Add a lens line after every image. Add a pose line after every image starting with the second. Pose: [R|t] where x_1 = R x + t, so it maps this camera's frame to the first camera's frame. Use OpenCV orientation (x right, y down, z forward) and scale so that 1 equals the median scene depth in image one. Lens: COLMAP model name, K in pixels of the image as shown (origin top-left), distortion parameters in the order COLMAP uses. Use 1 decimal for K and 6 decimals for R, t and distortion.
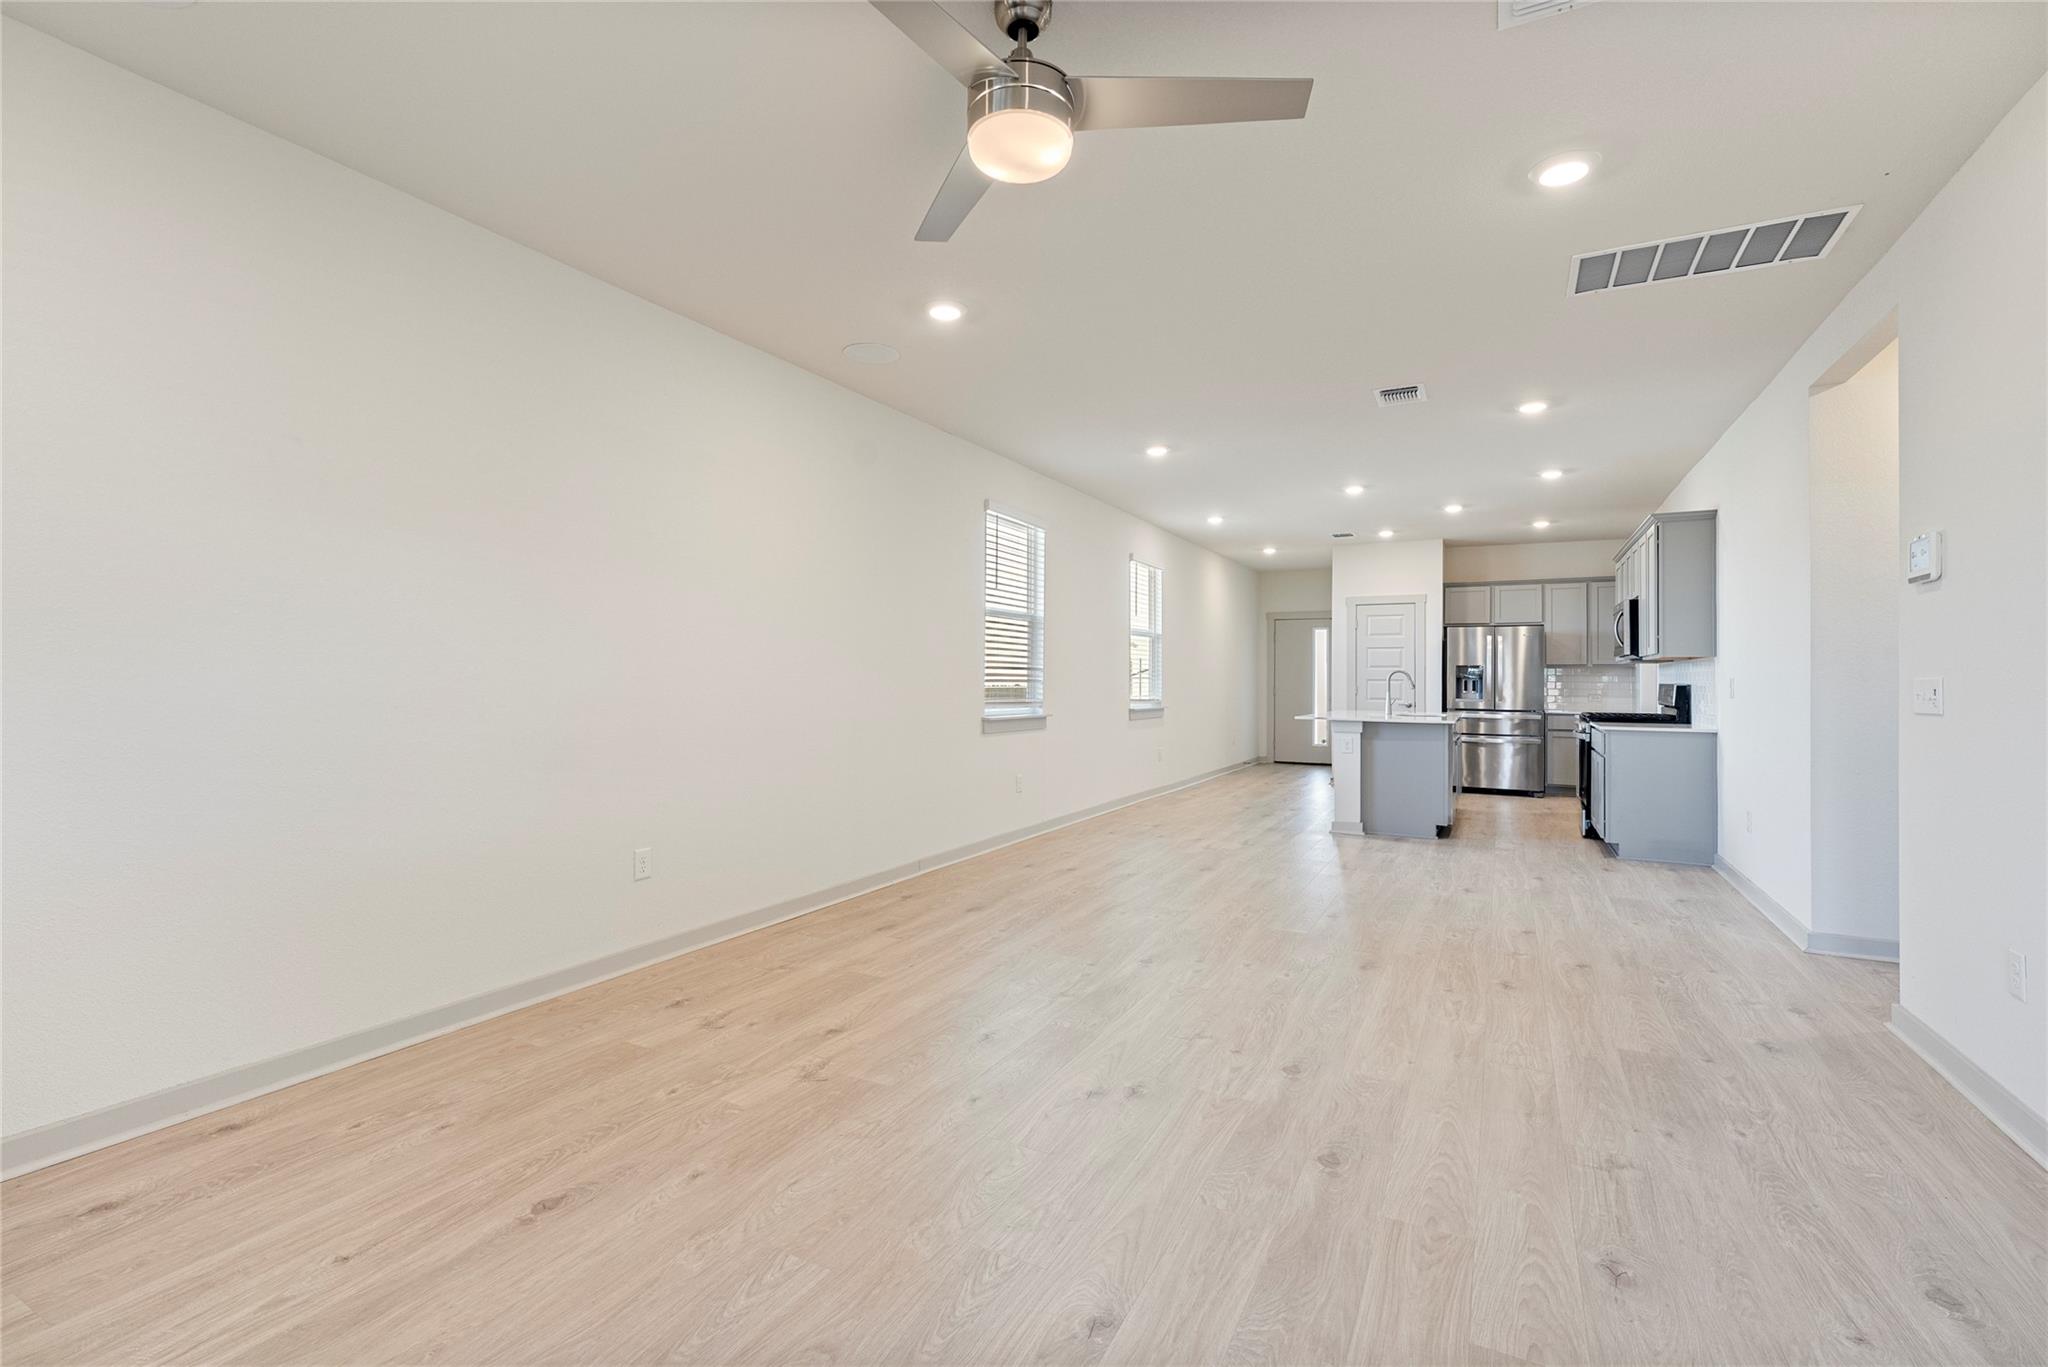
lens RADIAL K [[914.7, 0, 1019.5], [0, 914.7, 671.1], [0, 0, 1]] dist [0.016139, -0.000138]
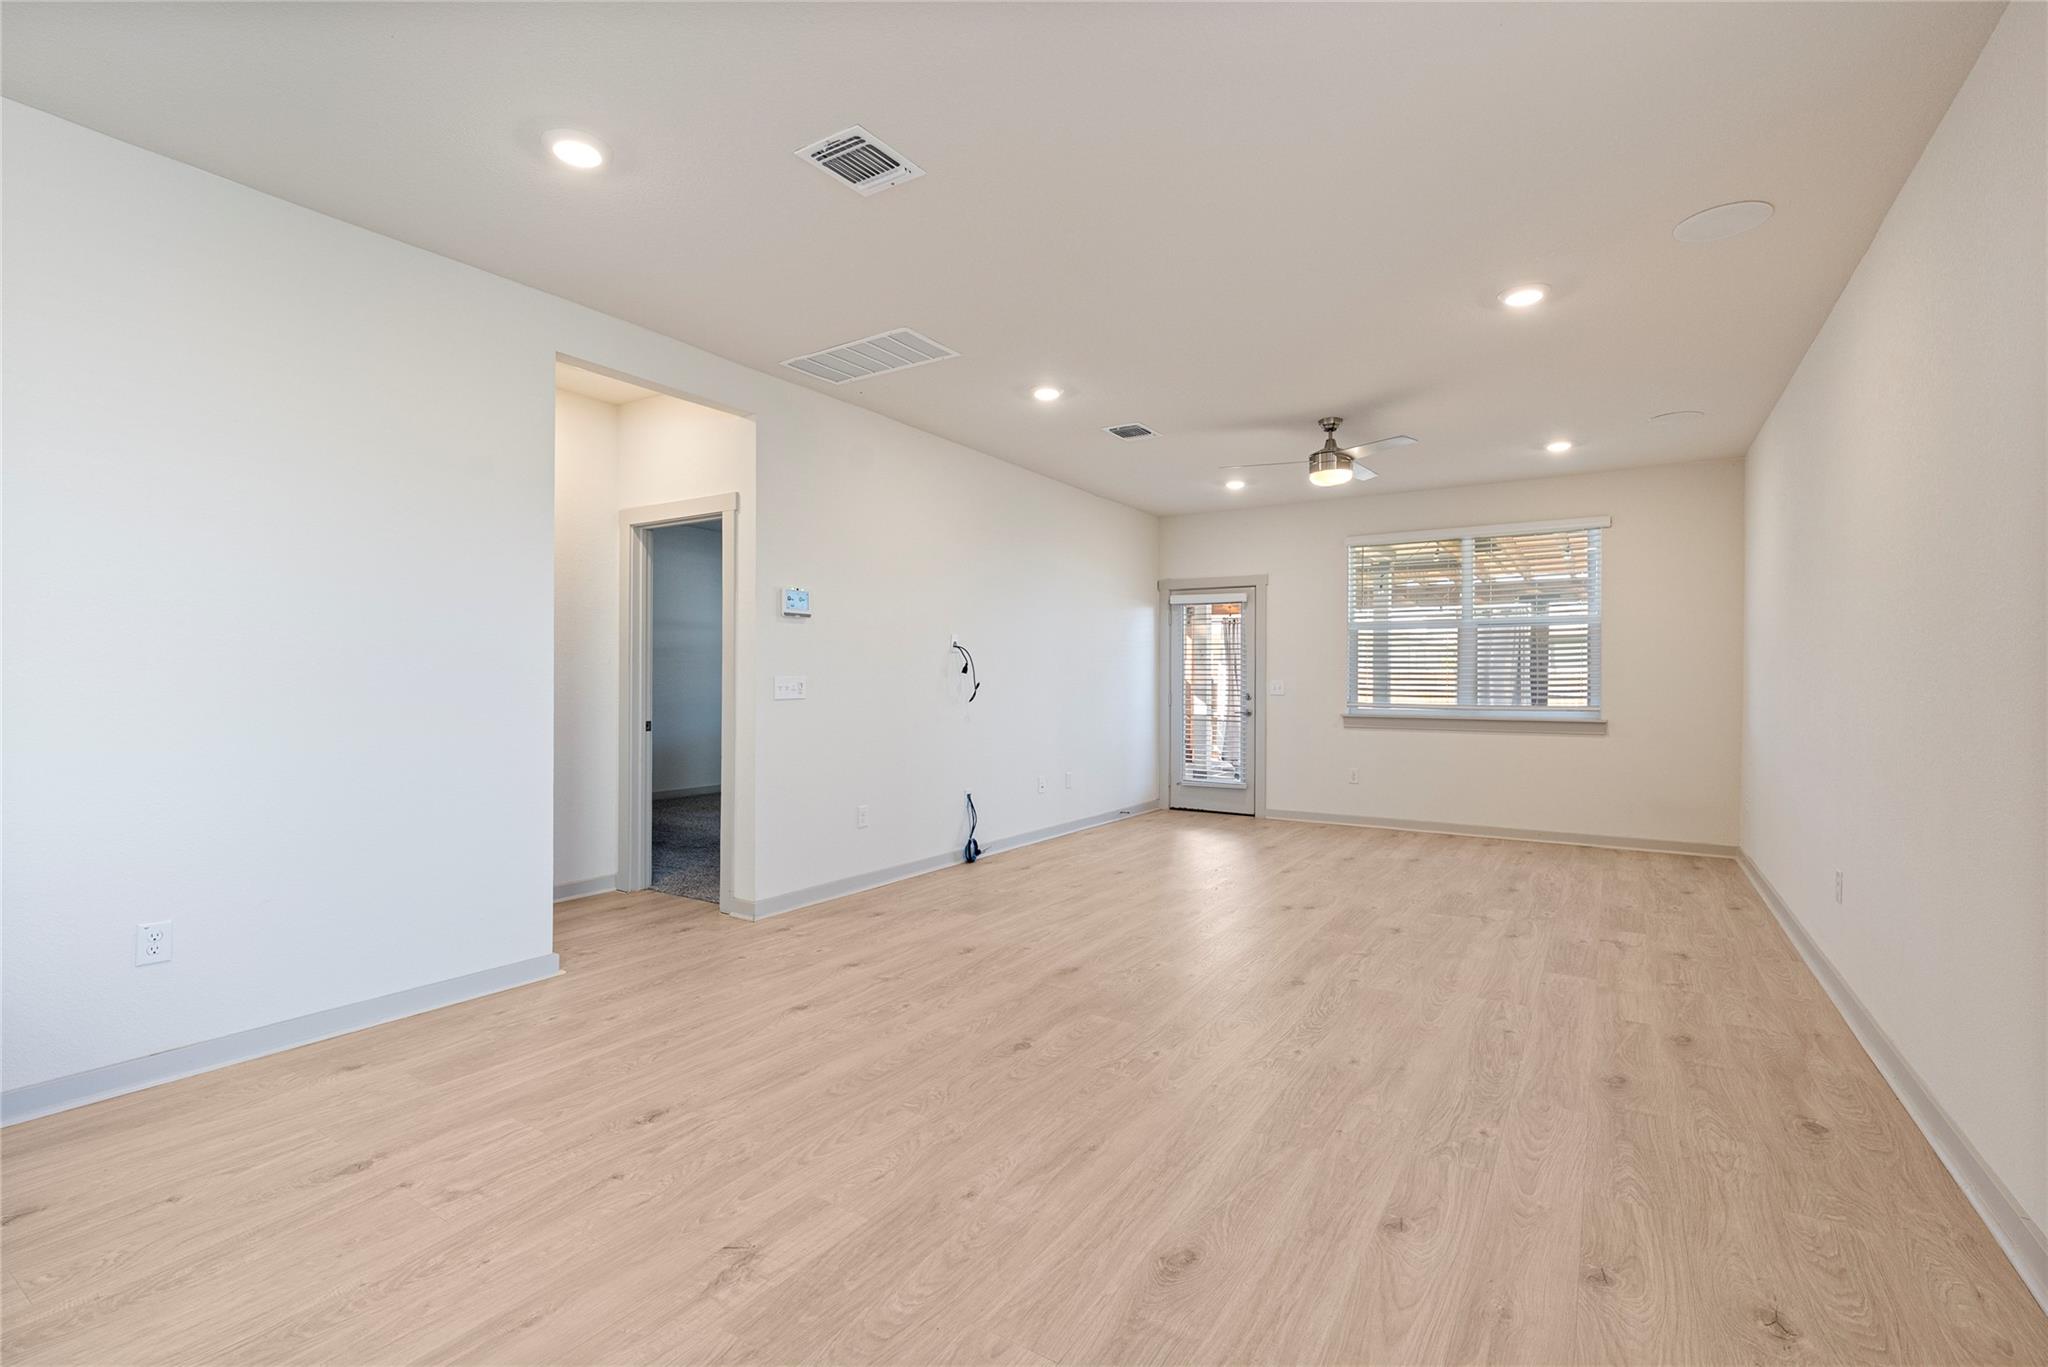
lens RADIAL K [[914.7, 0, 1023.0], [0, 914.7, 677.2], [0, 0, 1]] dist [0.016139, -0.000138]
pose [[-0.996419, -0.014165, 0.083352, 0.321026], [-0.014633, 0.999880, -0.005010, 0.008851], [-0.083271, -0.006212, -0.996508, 1.823841]]
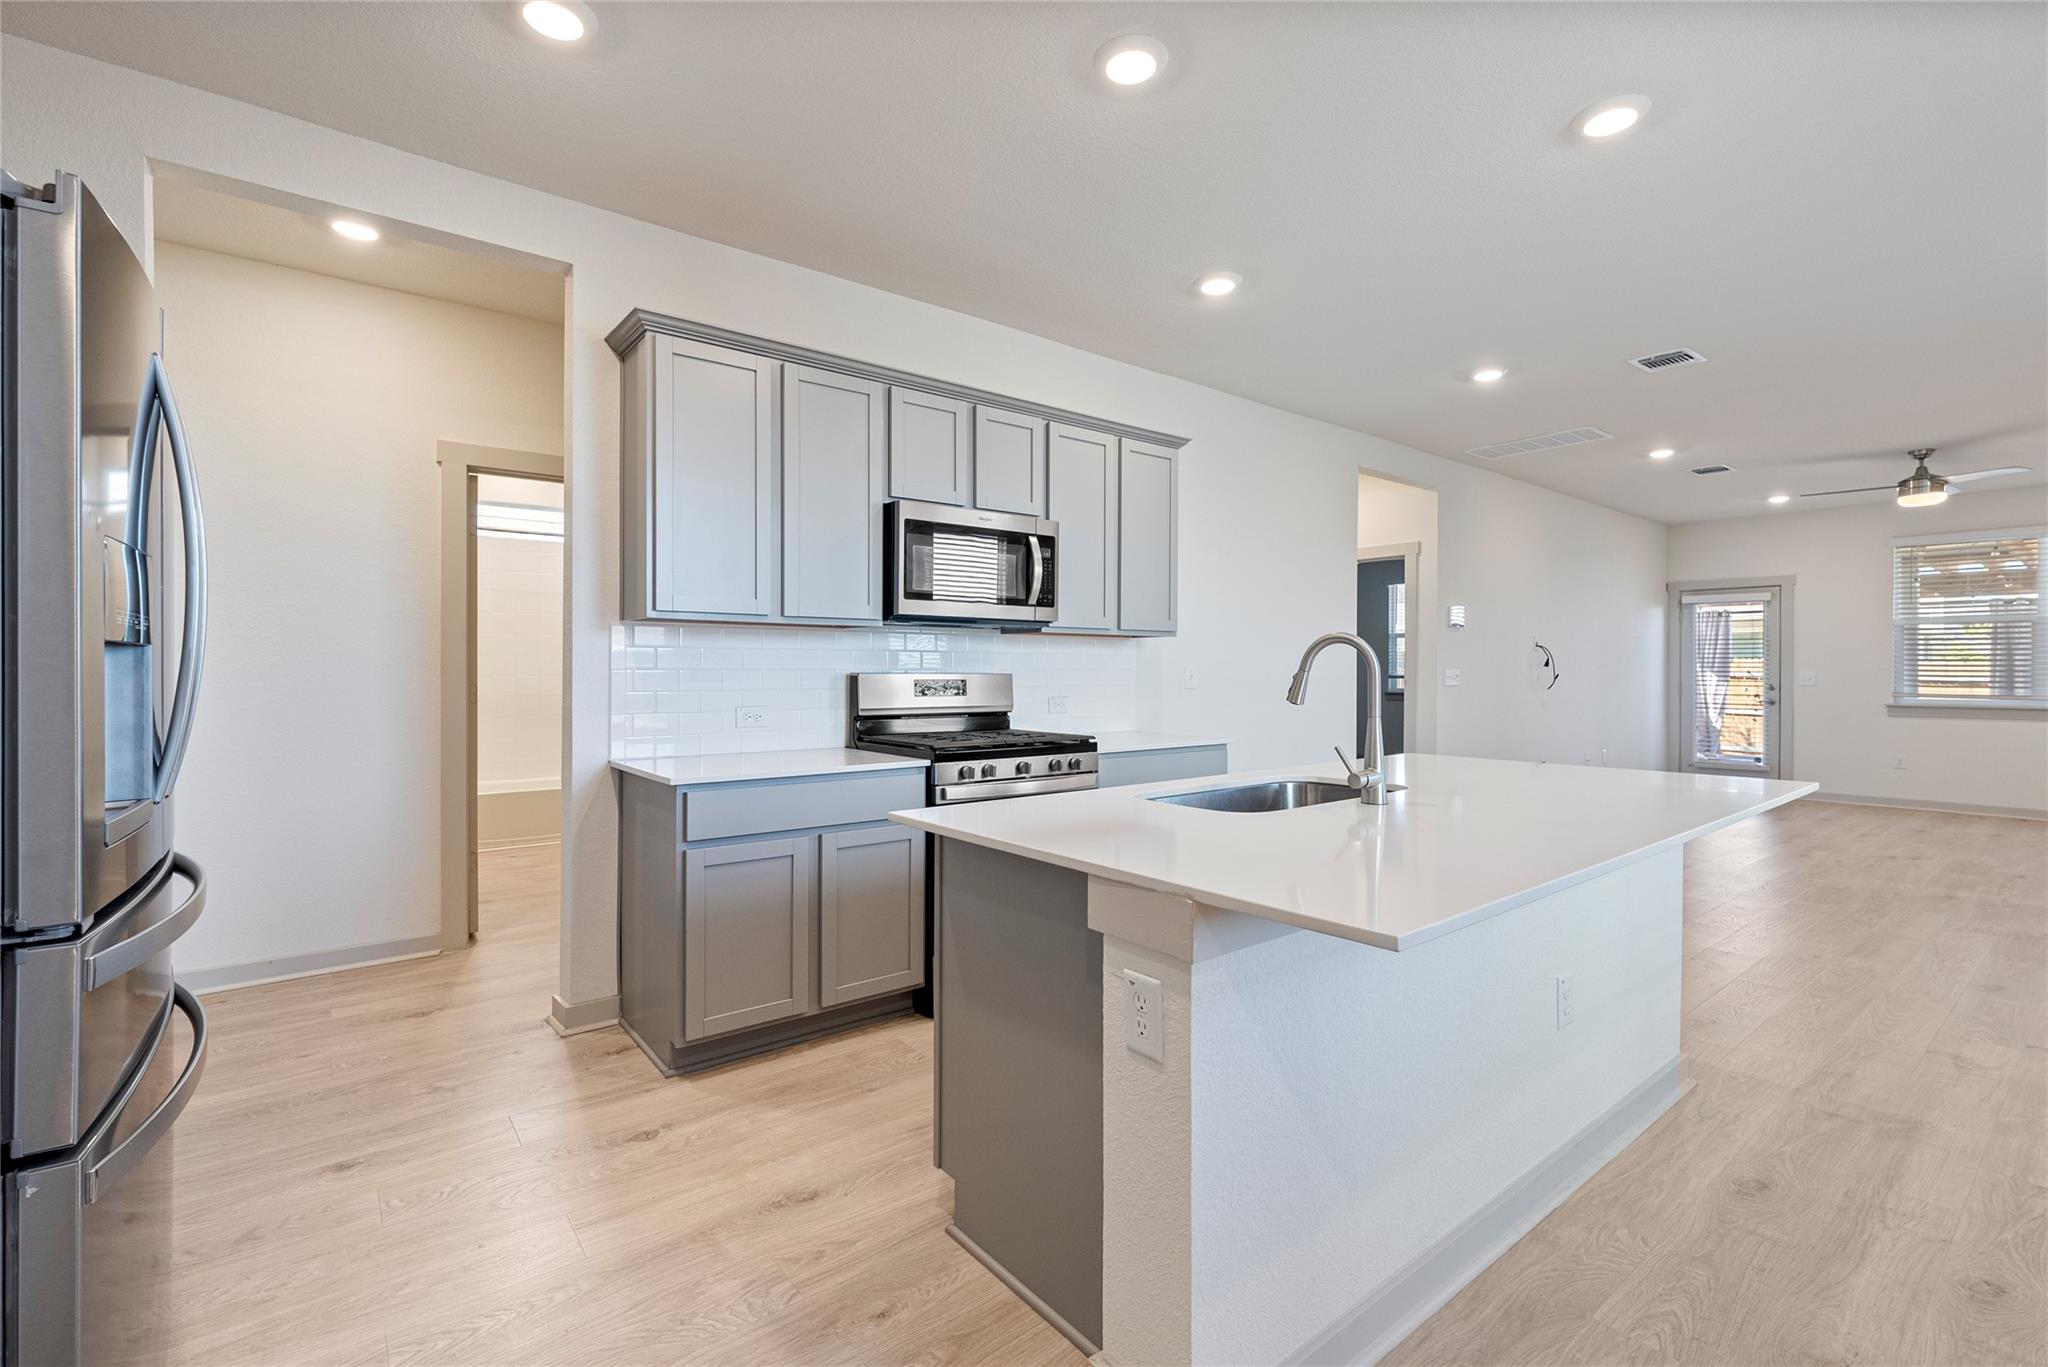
lens RADIAL K [[914.7, 0, 1043.4], [0, 914.7, 666.9], [0, 0, 1]] dist [0.016139, -0.000138]
pose [[-0.927033, -0.012323, 0.374777, 0.875216], [-0.013709, 0.999905, -0.001030, 0.013499], [-0.374729, -0.006093, -0.927114, 2.620681]]
